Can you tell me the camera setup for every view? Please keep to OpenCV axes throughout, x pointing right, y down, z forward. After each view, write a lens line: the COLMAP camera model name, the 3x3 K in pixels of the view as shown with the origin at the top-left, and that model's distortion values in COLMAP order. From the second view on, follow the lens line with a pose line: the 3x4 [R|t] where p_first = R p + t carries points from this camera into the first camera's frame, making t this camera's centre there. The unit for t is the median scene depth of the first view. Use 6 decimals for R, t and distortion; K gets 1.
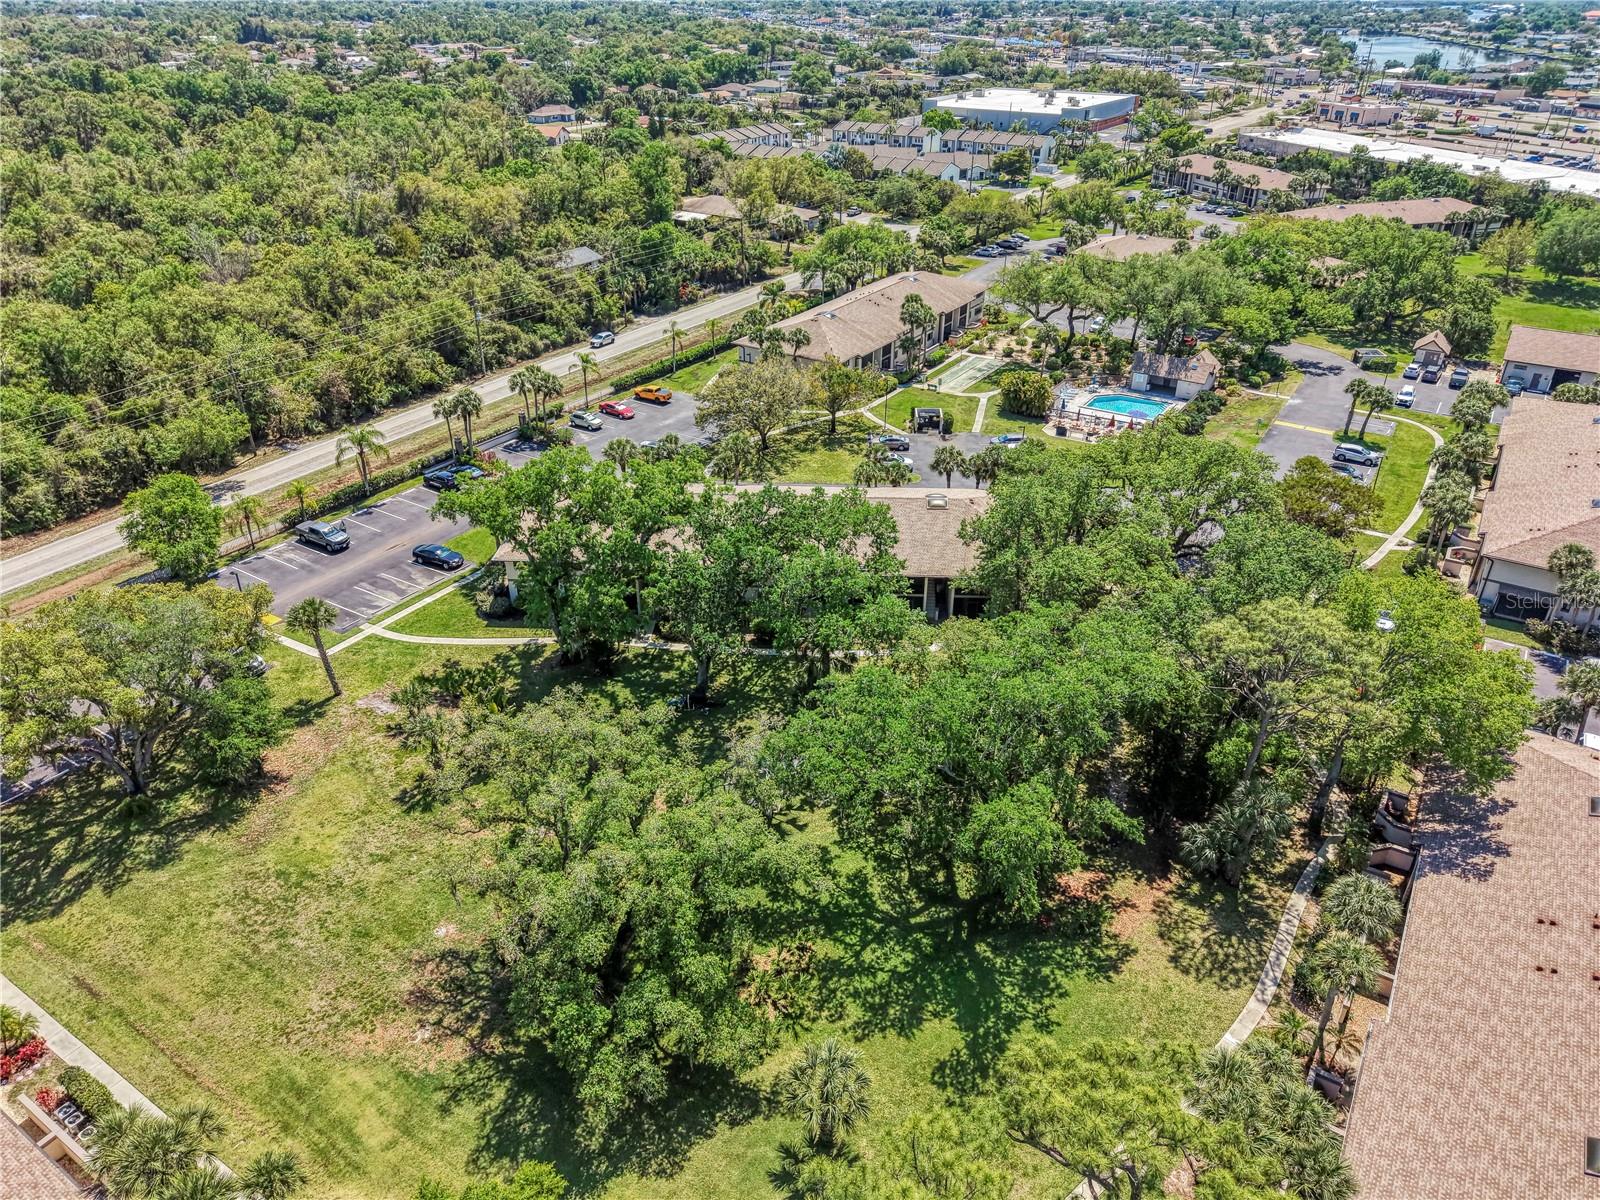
lens RADIAL K [[1088.5, 0, 809.9], [0, 1088.5, 591.1], [0, 0, 1]] dist [0.018276, -0.022857]
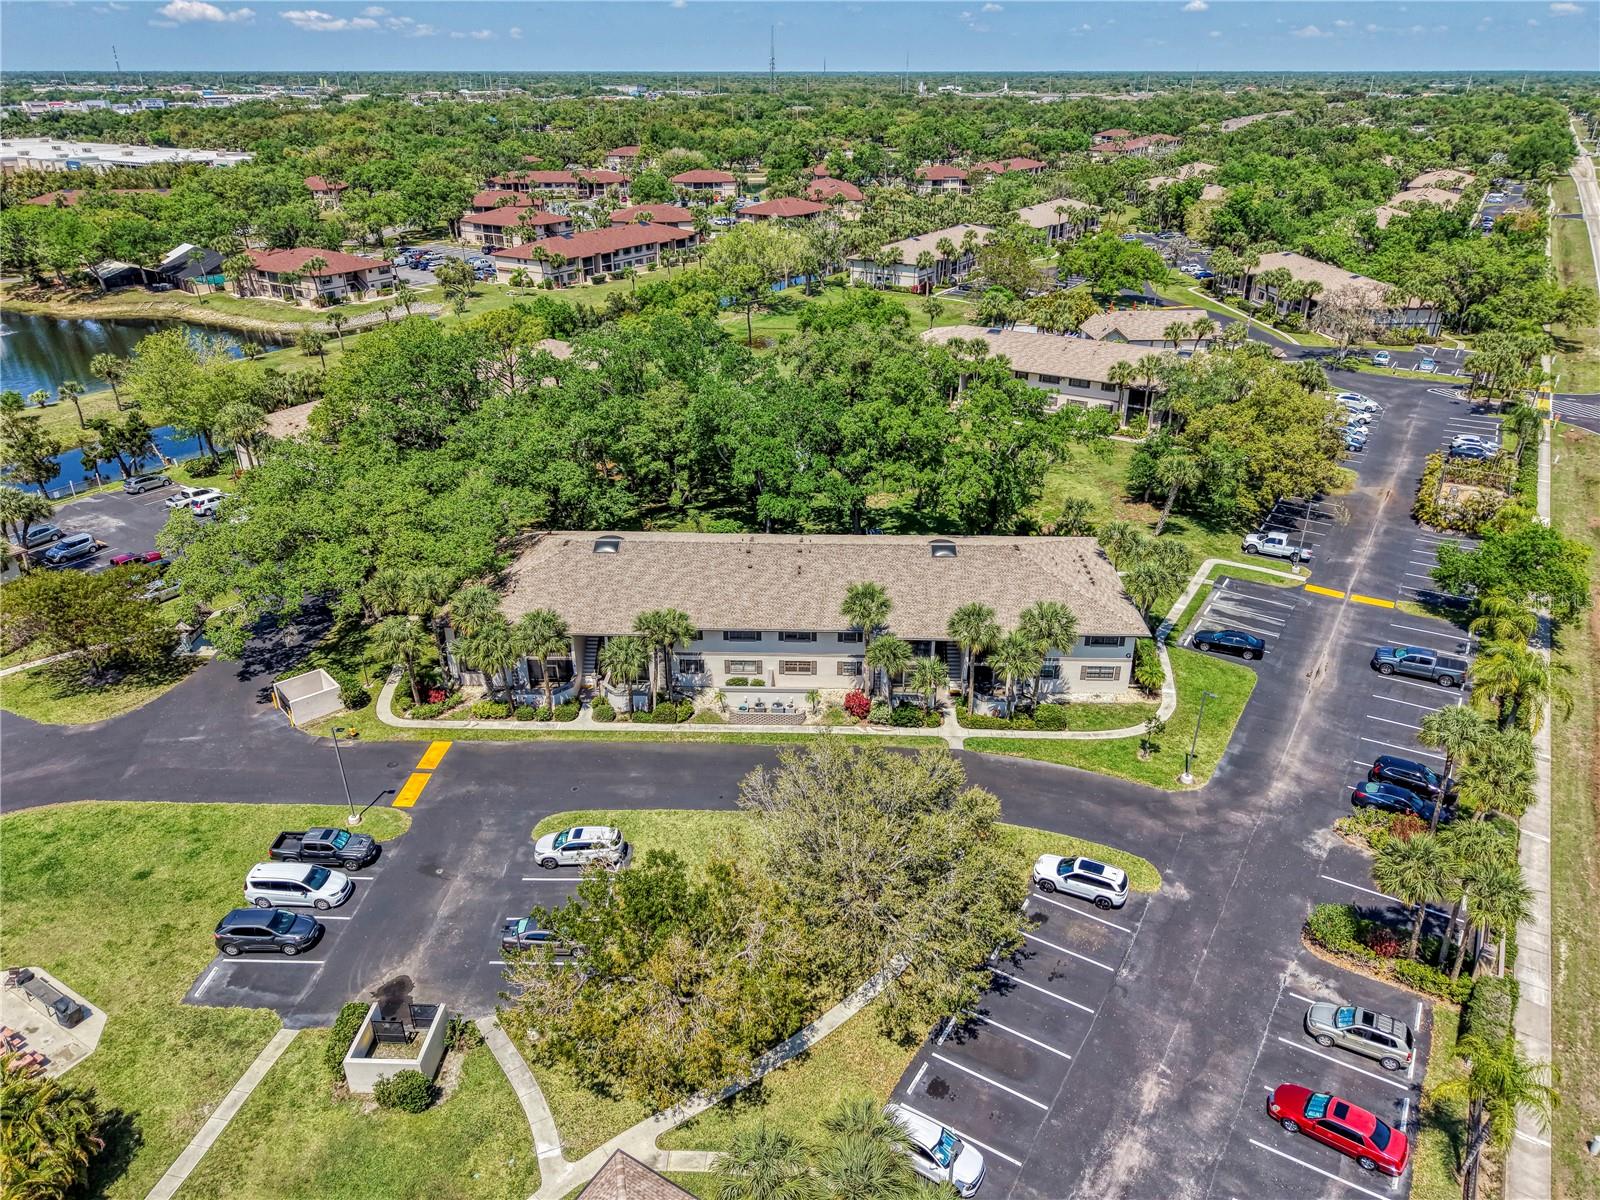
lens RADIAL K [[1088.5, 0, 795.0], [0, 1088.5, 590.1], [0, 0, 1]] dist [0.018276, -0.022857]
pose [[-0.999986, -0.004676, -0.002499, -0.034963], [-0.004740, 0.577407, 0.816442, -1.131239], [-0.002375, 0.816443, -0.577422, 2.304030]]
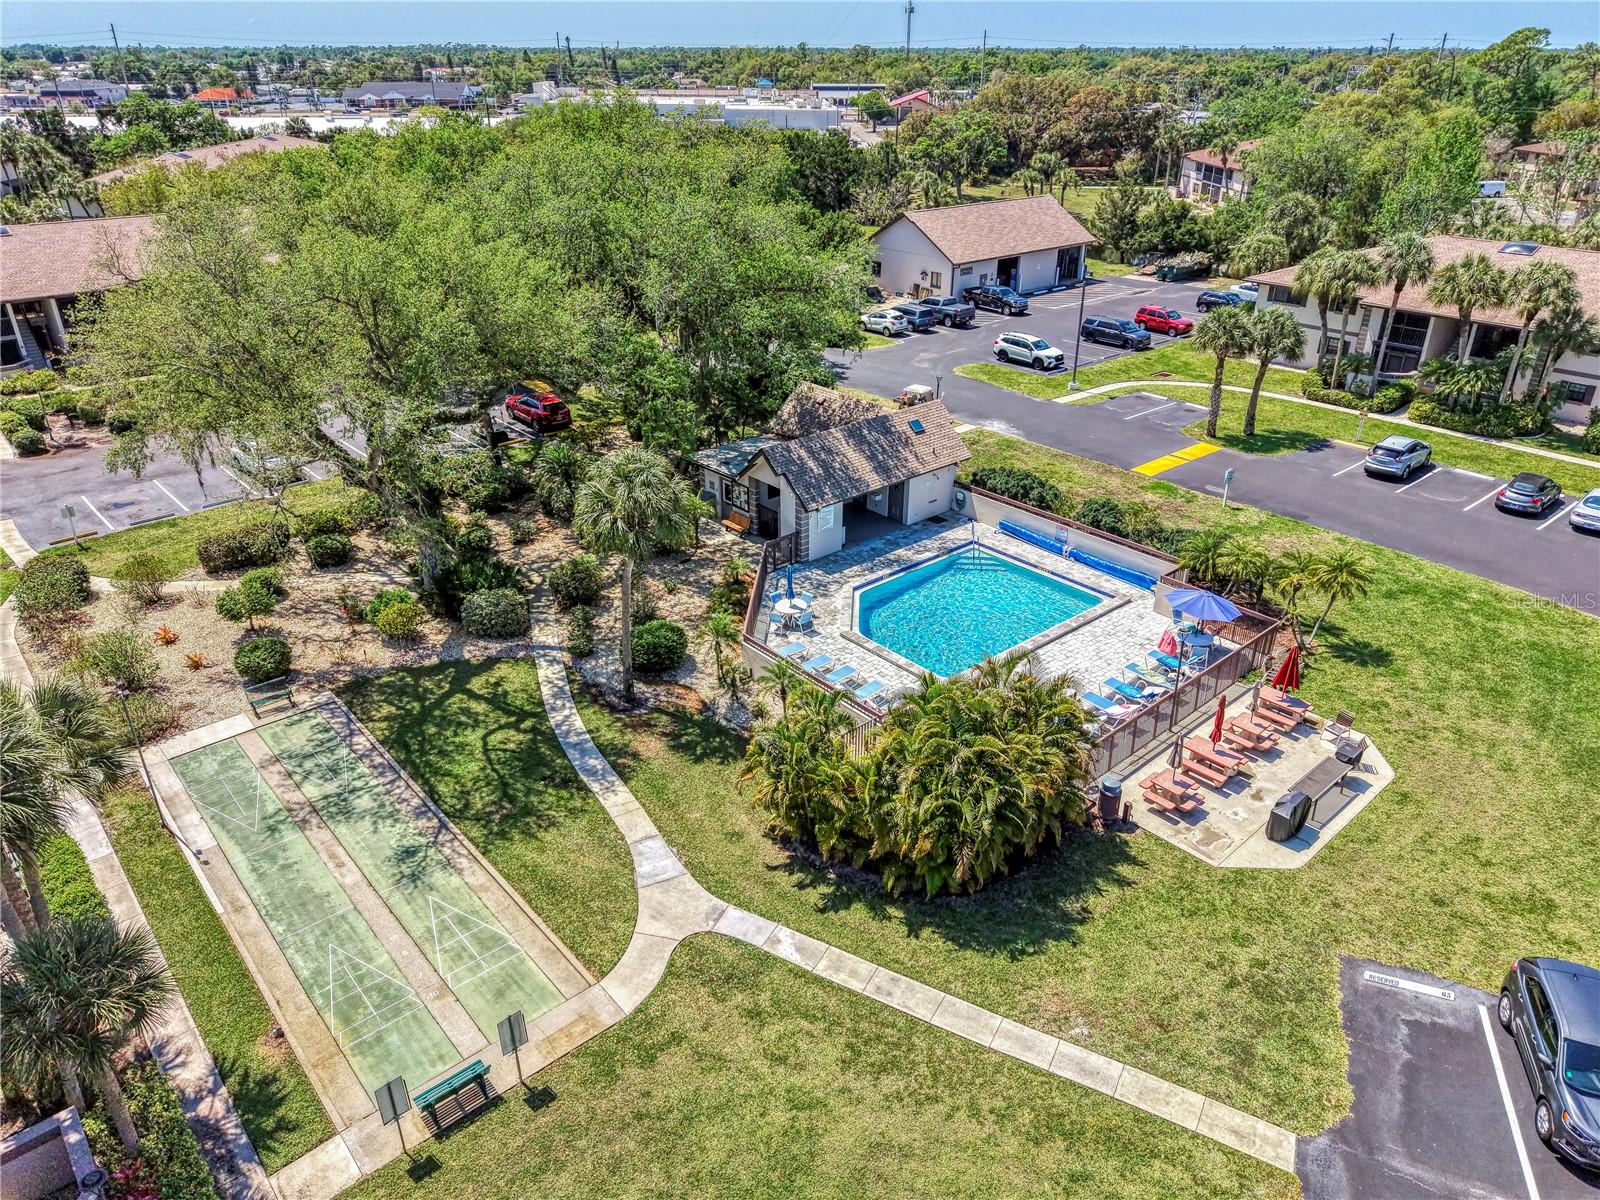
lens RADIAL K [[1088.5, 0, 791.8], [0, 1088.5, 598.9], [0, 0, 1]] dist [0.018276, -0.022857]
pose [[0.296520, -0.438394, 0.848461, 0.071552], [0.466880, 0.841559, 0.271663, -0.611153], [-0.833126, 0.315576, 0.454217, 2.034698]]
